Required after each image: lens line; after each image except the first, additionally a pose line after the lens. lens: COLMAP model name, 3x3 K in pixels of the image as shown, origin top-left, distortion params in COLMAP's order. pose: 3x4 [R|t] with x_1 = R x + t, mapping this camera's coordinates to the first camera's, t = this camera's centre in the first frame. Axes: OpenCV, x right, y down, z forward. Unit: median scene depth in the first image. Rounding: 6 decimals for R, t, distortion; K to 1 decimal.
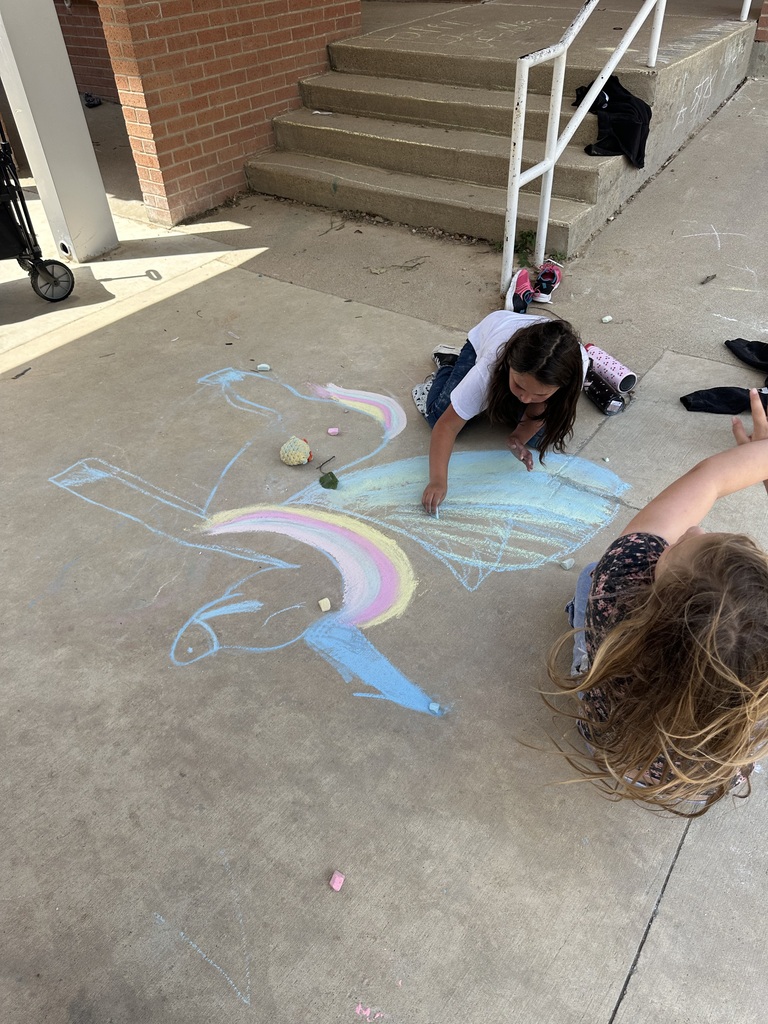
lens RADIAL K [[749.8, 0, 384.0], [0, 749.8, 512.0], [0, 0, 1]] dist [0.001500, -0.006607]
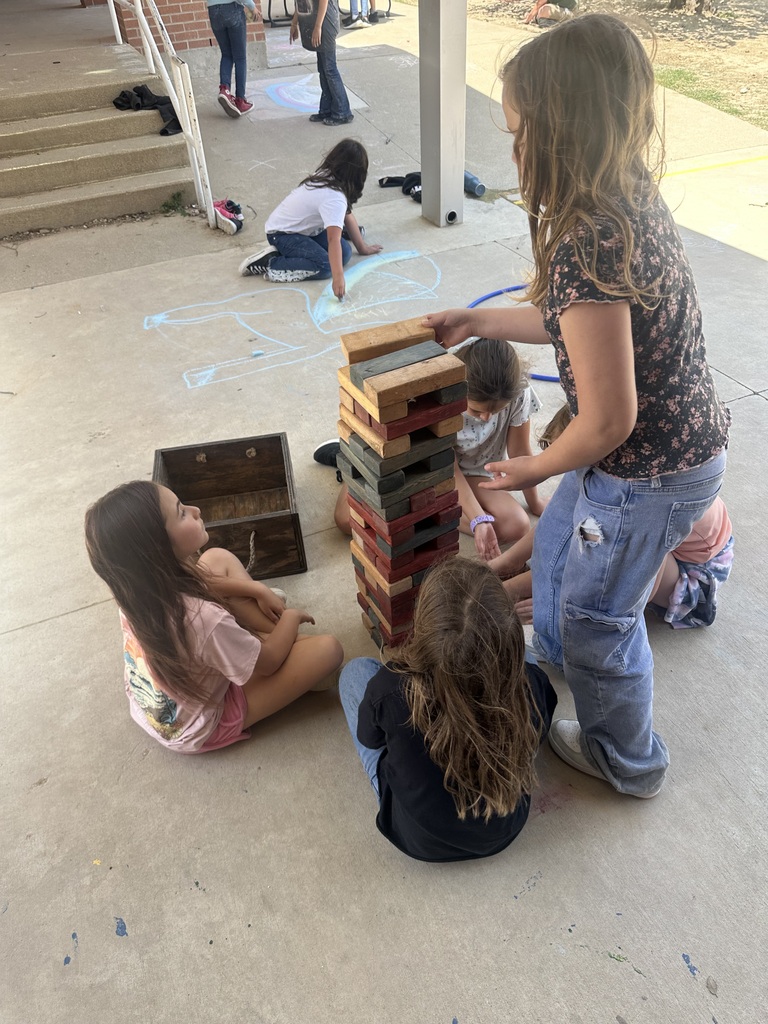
lens RADIAL K [[749.8, 0, 384.0], [0, 749.8, 512.0], [0, 0, 1]] dist [0.001500, -0.006607]
pose [[0.516339, -0.539806, 0.664834, -0.783783], [0.579382, 0.791879, 0.192987, 0.045881], [-0.630643, 0.285546, 0.721632, -0.071400]]
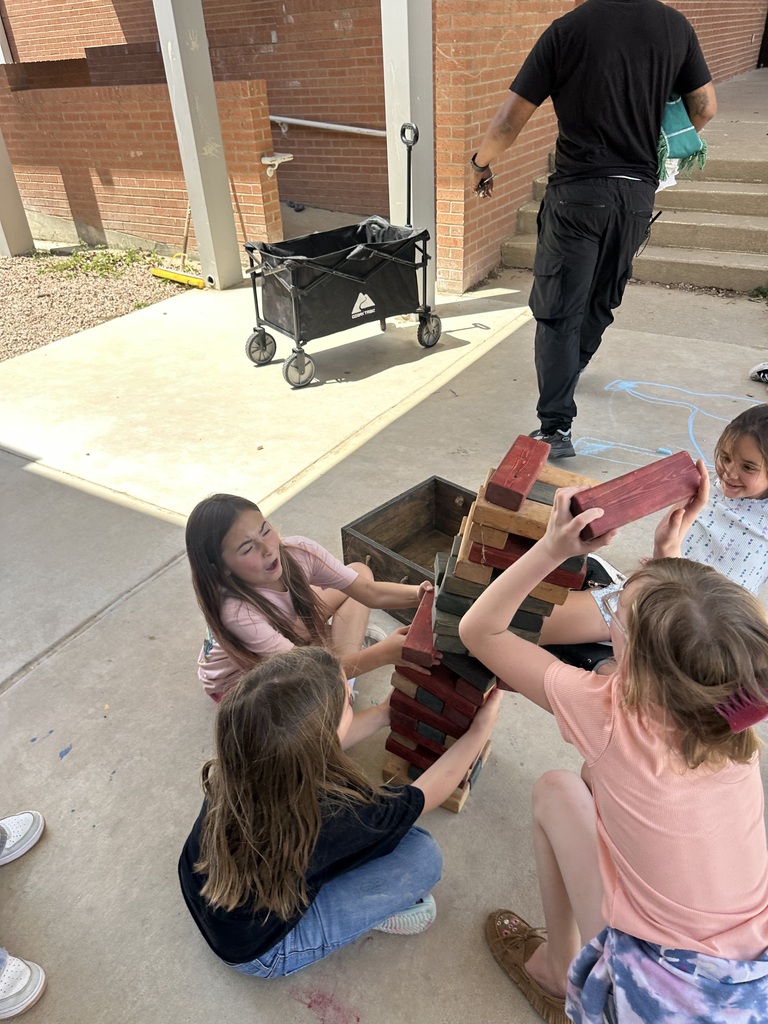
lens RADIAL K [[749.8, 0, 384.0], [0, 749.8, 512.0], [0, 0, 1]] dist [0.001500, -0.006607]
pose [[0.996315, -0.058480, 0.062736, -0.536290], [0.065935, 0.990063, -0.124208, 0.124508], [-0.054849, 0.127887, 0.990271, -0.172021]]
